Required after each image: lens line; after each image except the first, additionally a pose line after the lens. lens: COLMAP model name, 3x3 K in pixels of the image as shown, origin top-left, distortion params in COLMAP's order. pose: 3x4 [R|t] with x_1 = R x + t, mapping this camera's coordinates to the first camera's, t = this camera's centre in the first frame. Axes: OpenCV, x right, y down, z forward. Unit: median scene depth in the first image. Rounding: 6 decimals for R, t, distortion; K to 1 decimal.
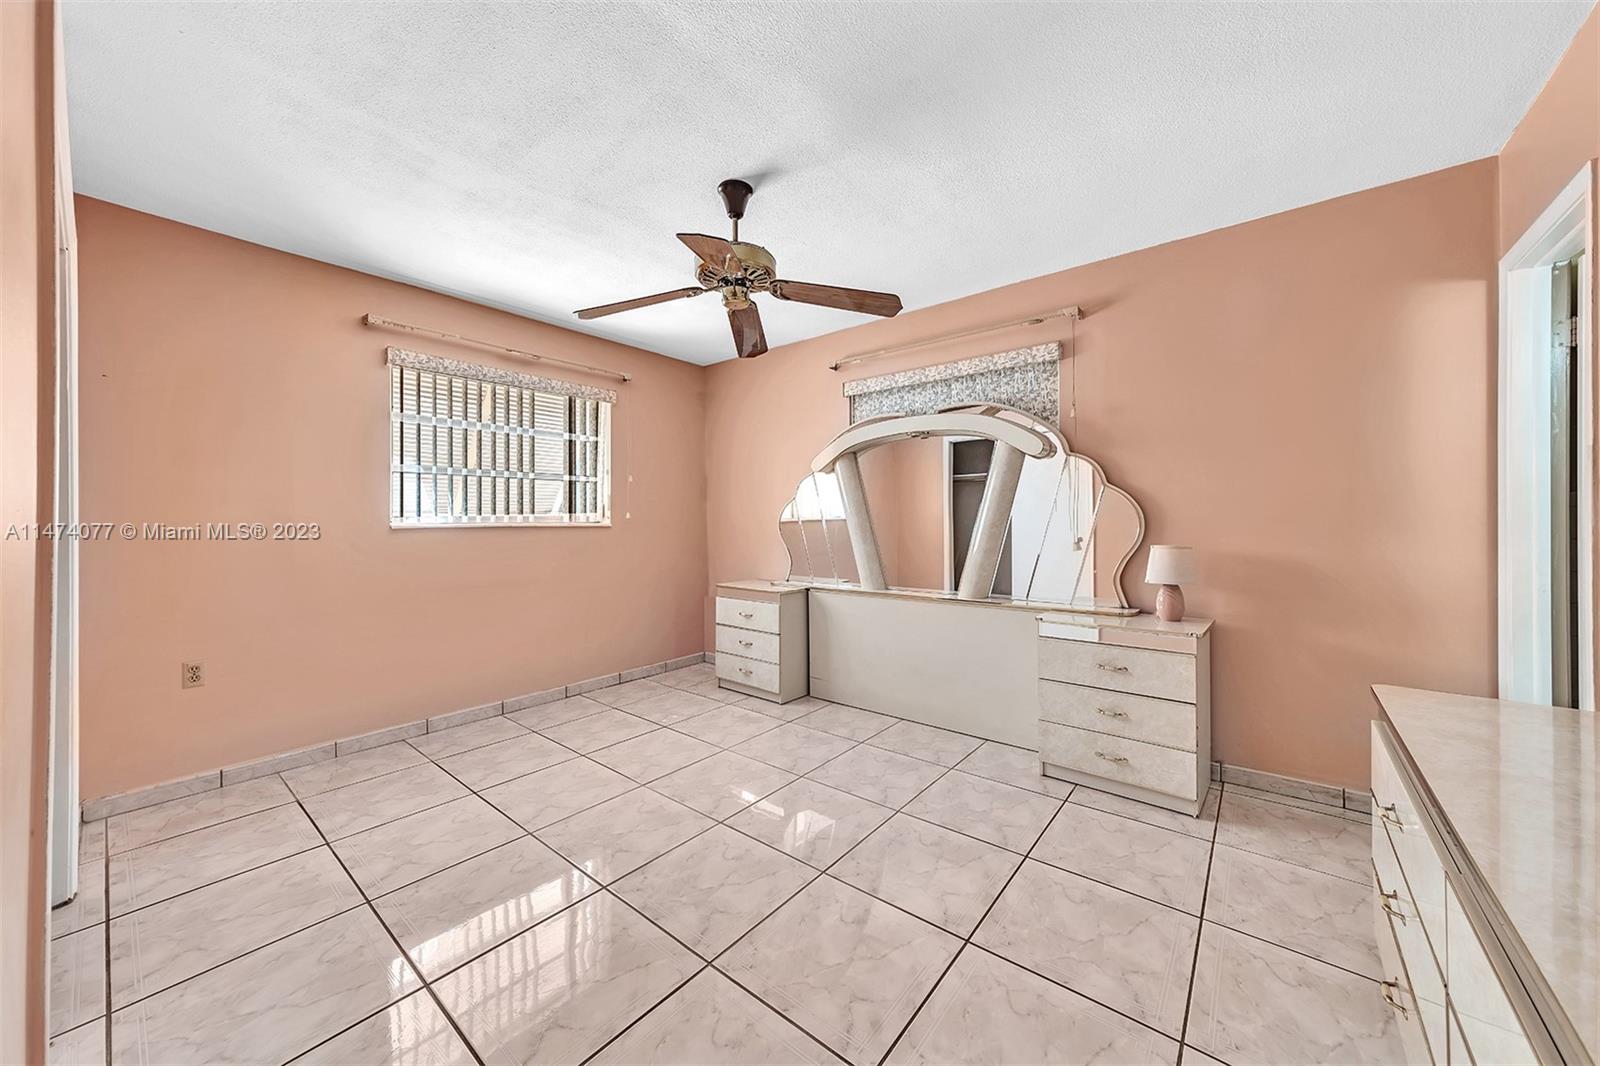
lens RADIAL K [[568.6, 0, 792.9], [0, 568.6, 514.6], [0, 0, 1]] dist [-0.001934, 0.000388]
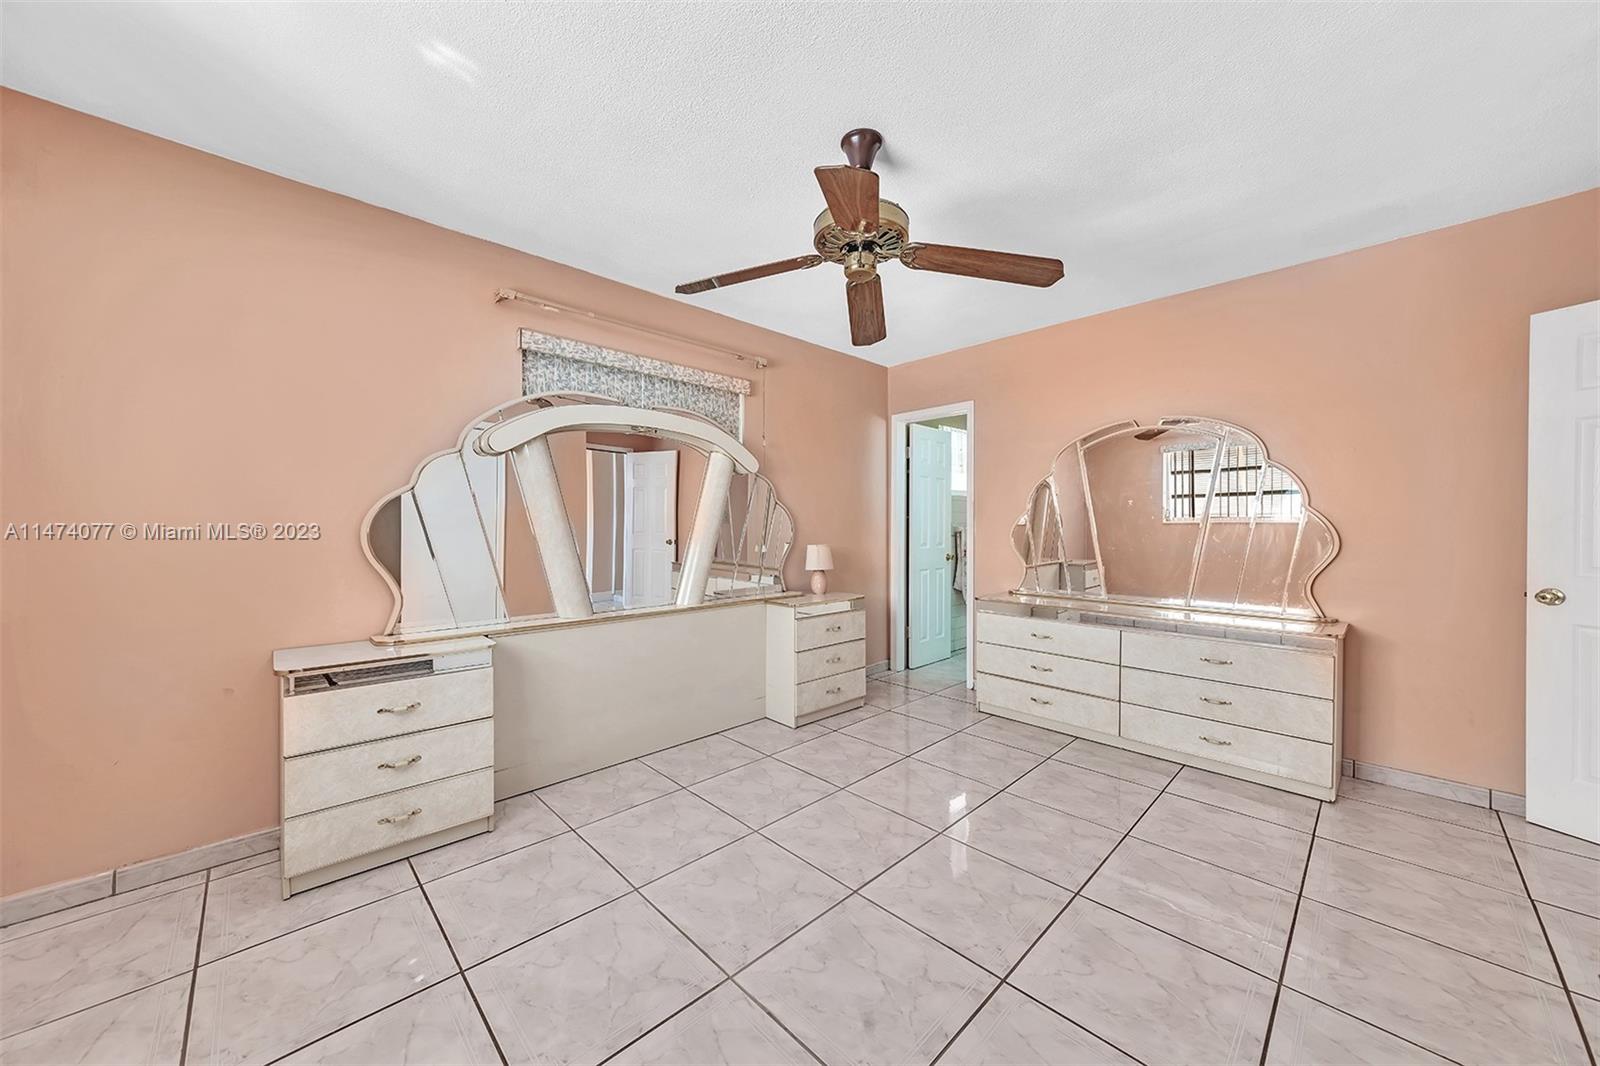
lens RADIAL K [[568.6, 0, 795.8], [0, 568.6, 522.0], [0, 0, 1]] dist [-0.001934, 0.000388]
pose [[0.110933, 0.007704, 0.993798, -0.535605], [-0.014943, 0.999870, -0.006083, 0.003450], [-0.993716, -0.014175, 0.111034, 0.560154]]
